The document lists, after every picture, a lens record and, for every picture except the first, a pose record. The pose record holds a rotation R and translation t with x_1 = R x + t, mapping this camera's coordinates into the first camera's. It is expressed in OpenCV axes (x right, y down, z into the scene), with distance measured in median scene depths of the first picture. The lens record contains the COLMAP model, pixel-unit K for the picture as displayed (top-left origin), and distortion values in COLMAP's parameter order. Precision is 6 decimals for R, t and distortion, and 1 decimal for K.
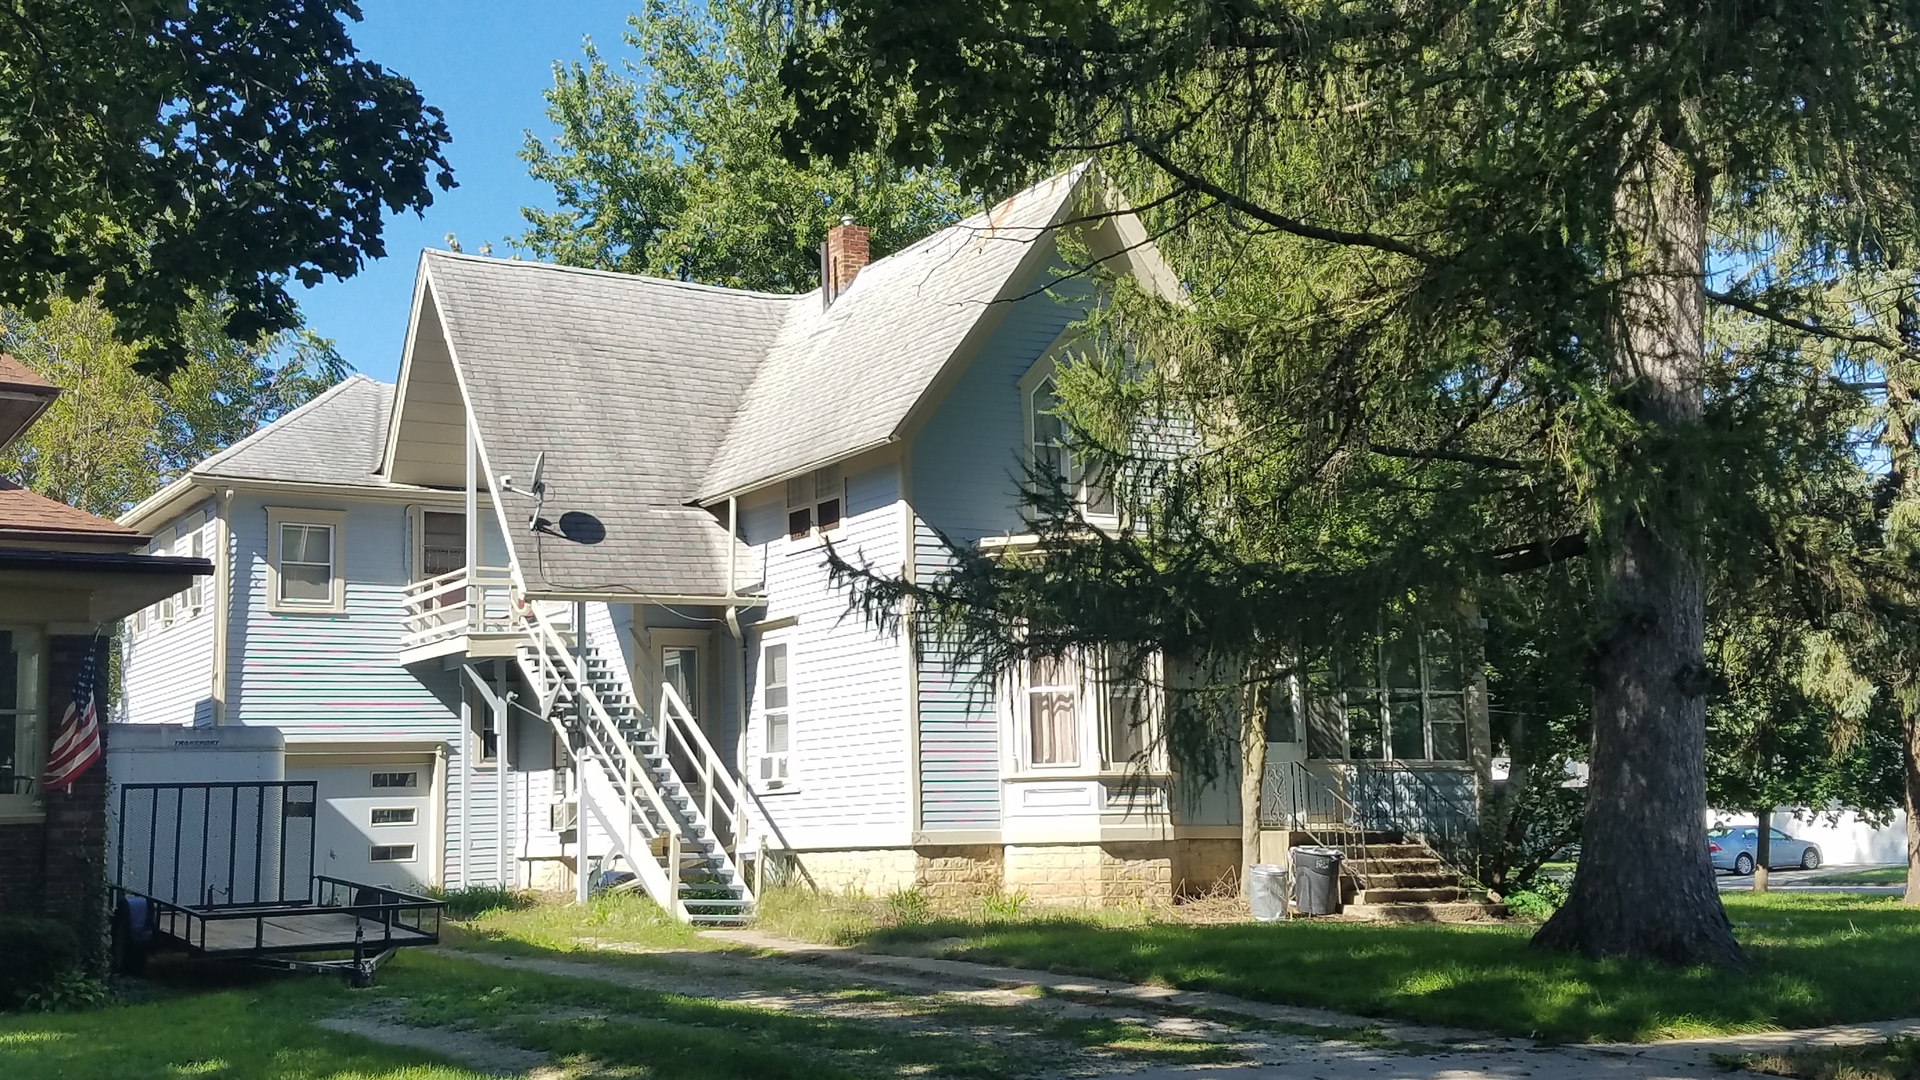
lens RADIAL K [[2012.7, 0, 960.0], [0, 2012.7, 540.0], [0, 0, 1]] dist [0.195760, -0.004765]
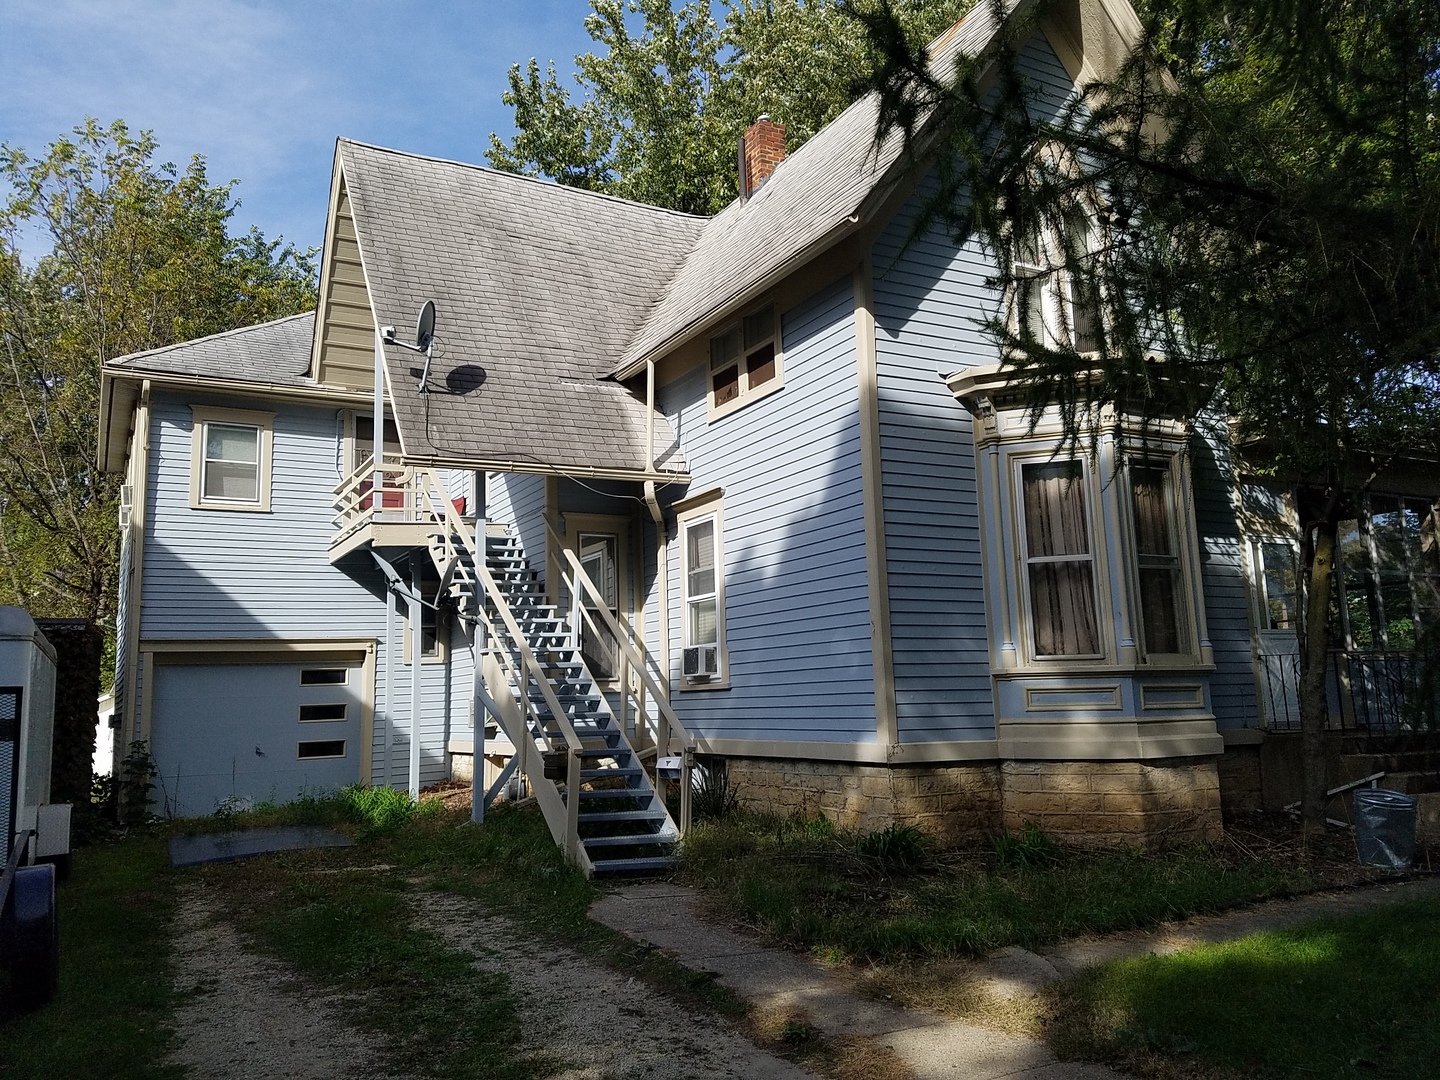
lens RADIAL K [[1113.9, 0, 720.0], [0, 1113.9, 540.0], [0, 0, 1]] dist [0.216751, -0.182804]
pose [[0.997489, -0.015523, -0.069097, -0.047780], [0.015815, 0.999868, 0.003668, 0.056976], [0.069031, -0.004752, 0.997603, 0.502147]]
